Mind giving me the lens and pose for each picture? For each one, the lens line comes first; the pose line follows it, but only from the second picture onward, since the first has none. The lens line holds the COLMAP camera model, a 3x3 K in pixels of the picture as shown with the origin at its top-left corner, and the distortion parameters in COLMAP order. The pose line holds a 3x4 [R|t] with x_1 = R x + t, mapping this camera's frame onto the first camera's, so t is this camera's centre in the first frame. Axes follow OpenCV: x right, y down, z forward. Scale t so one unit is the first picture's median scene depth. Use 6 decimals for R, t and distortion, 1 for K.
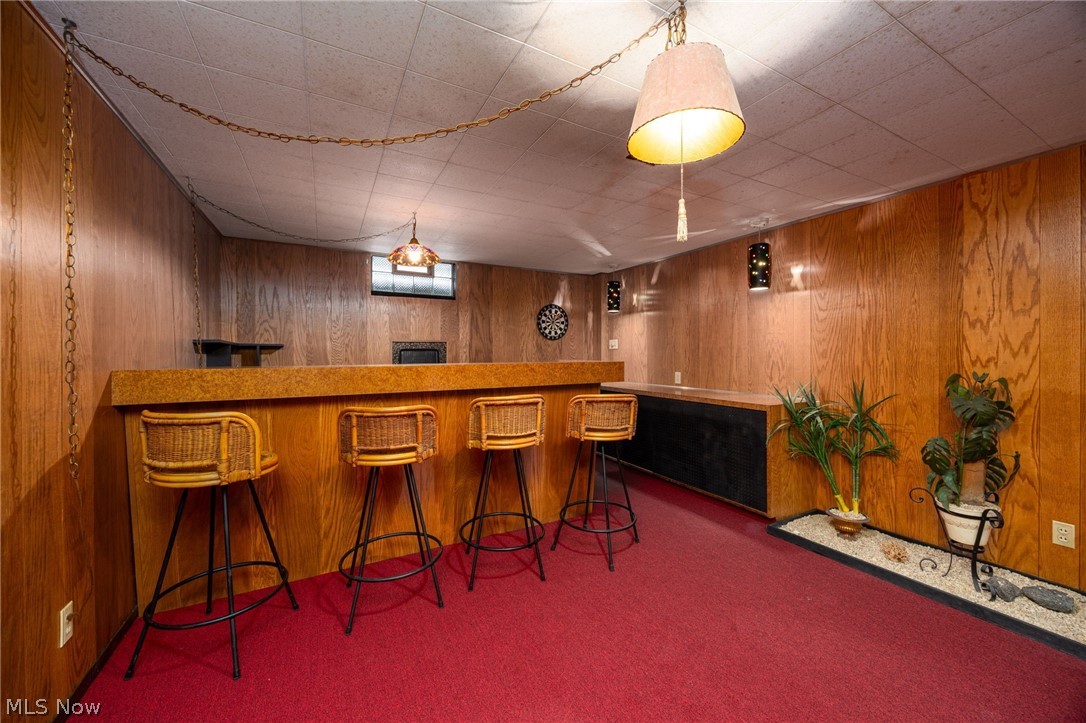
lens RADIAL K [[428.8, 0, 541.9], [0, 428.8, 359.0], [0, 0, 1]] dist [-0.008182, 0.000133]
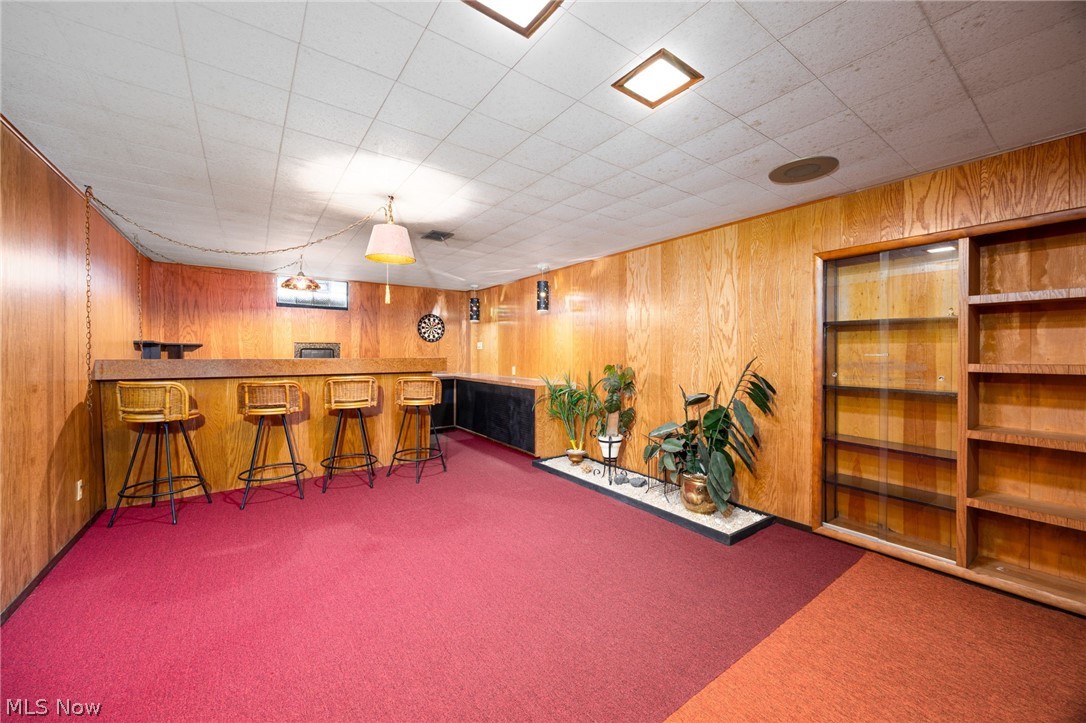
lens RADIAL K [[428.8, 0, 541.9], [0, 428.8, 359.0], [0, 0, 1]] dist [-0.008182, 0.000133]
pose [[0.991690, 0.005261, 0.128540, 0.334768], [-0.005284, 0.999986, -0.000163, 0.008985], [-0.128539, -0.000518, 0.991704, -0.556037]]
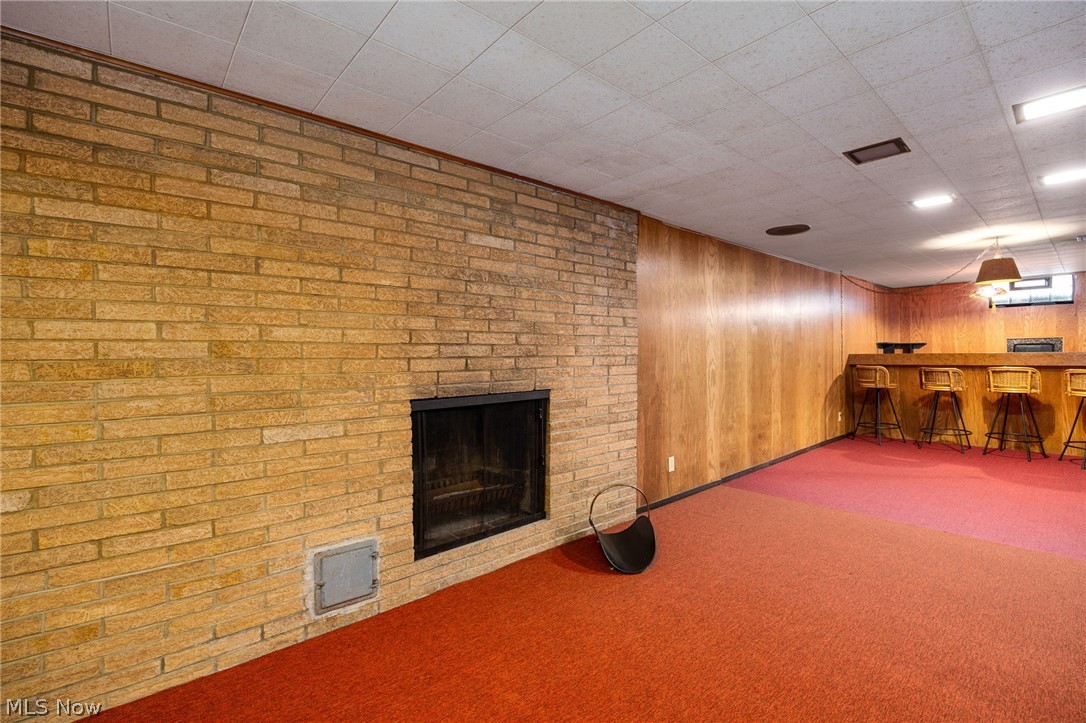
lens RADIAL K [[469.0, 0, 556.0], [0, 469.0, 358.3], [0, 0, 1]] dist [-0.019448, -0.000085]
pose [[0.239358, 0.010541, -0.970874, 1.167978], [-0.000181, 0.999942, 0.010812, 0.012414], [0.970931, -0.002412, 0.239346, -1.240803]]
